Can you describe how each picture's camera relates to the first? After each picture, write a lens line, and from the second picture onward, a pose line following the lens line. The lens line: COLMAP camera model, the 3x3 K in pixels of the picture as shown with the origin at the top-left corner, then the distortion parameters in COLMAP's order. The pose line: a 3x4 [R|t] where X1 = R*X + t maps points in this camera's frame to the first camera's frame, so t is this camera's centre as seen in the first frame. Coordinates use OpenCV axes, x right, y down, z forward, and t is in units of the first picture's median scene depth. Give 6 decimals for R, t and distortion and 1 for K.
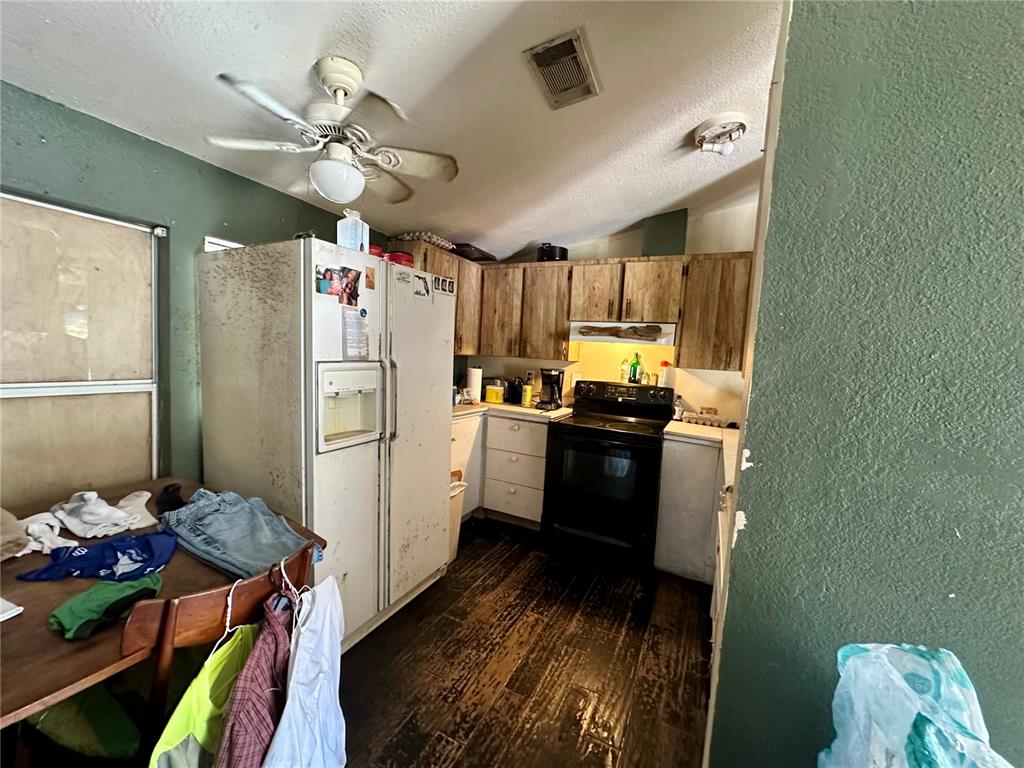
lens RADIAL K [[407.9, 0, 512.4], [0, 407.9, 389.8], [0, 0, 1]] dist [-0.010811, 0.000956]
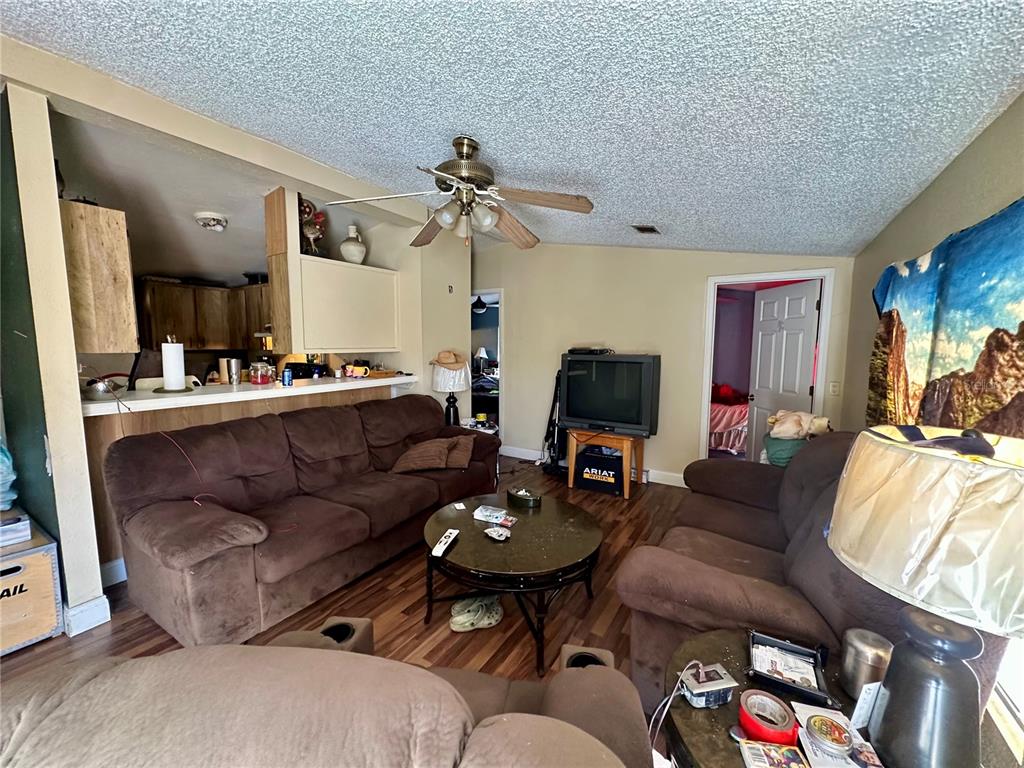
lens RADIAL K [[407.9, 0, 512.5], [0, 407.9, 383.2], [0, 0, 1]] dist [-0.010811, 0.000956]
pose [[0.994318, -0.045804, -0.096091, 1.344132], [0.045503, 0.998950, -0.005330, 0.115276], [0.096234, 0.000928, 0.995358, -0.464633]]
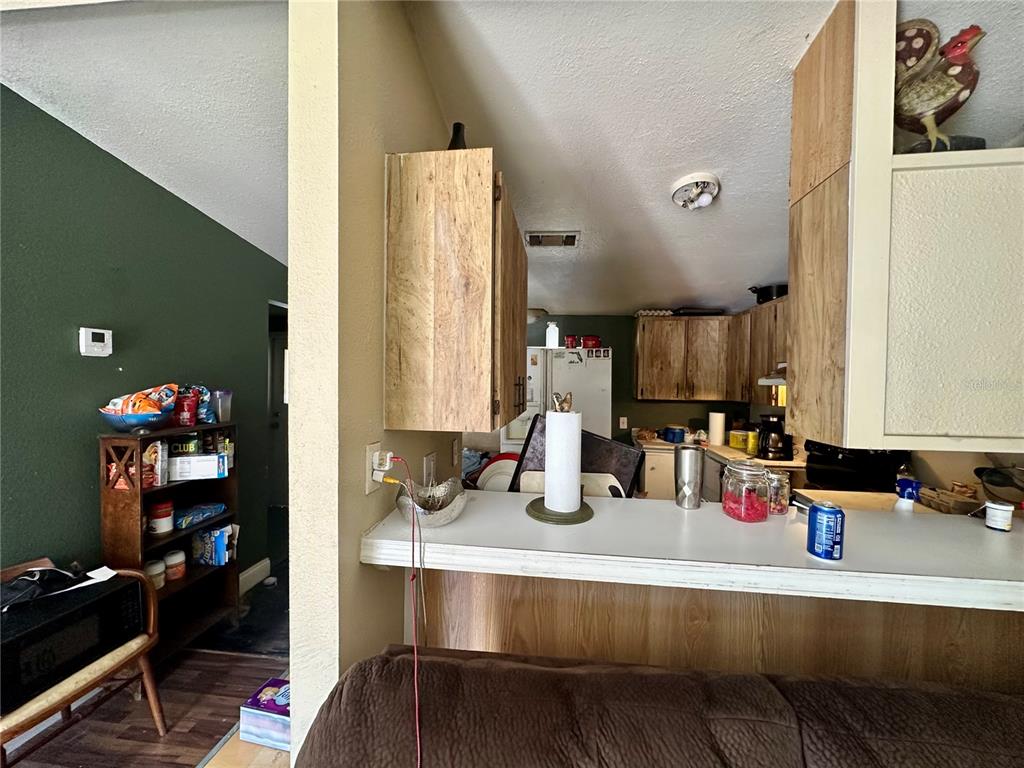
lens RADIAL K [[407.9, 0, 510.1], [0, 407.9, 388.3], [0, 0, 1]] dist [-0.010811, 0.000956]
pose [[0.339944, -0.031105, -0.939931, 0.893810], [-0.084084, 0.994445, -0.063320, -0.004550], [0.936679, 0.100559, 0.335440, 0.158560]]
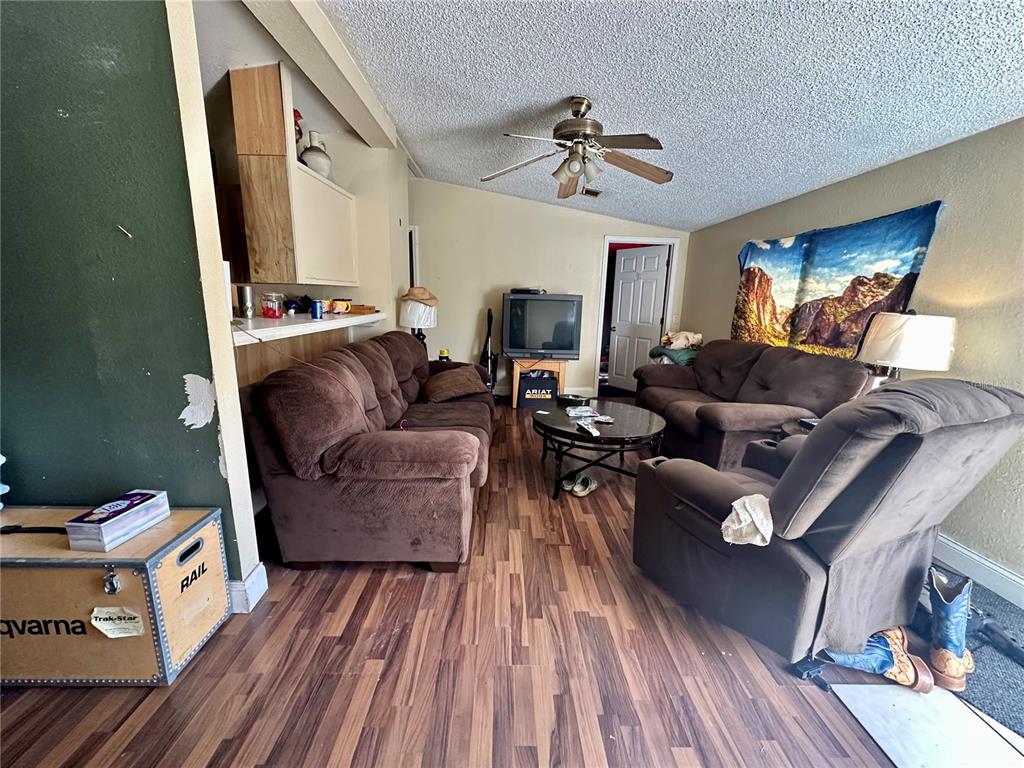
lens RADIAL K [[407.9, 0, 508.8], [0, 407.9, 384.2], [0, 0, 1]] dist [-0.010811, 0.000956]
pose [[0.885577, -0.132717, 0.445129, 0.615941], [0.072905, 0.986149, 0.148981, 0.129416], [-0.458736, -0.099482, 0.882986, -0.501918]]
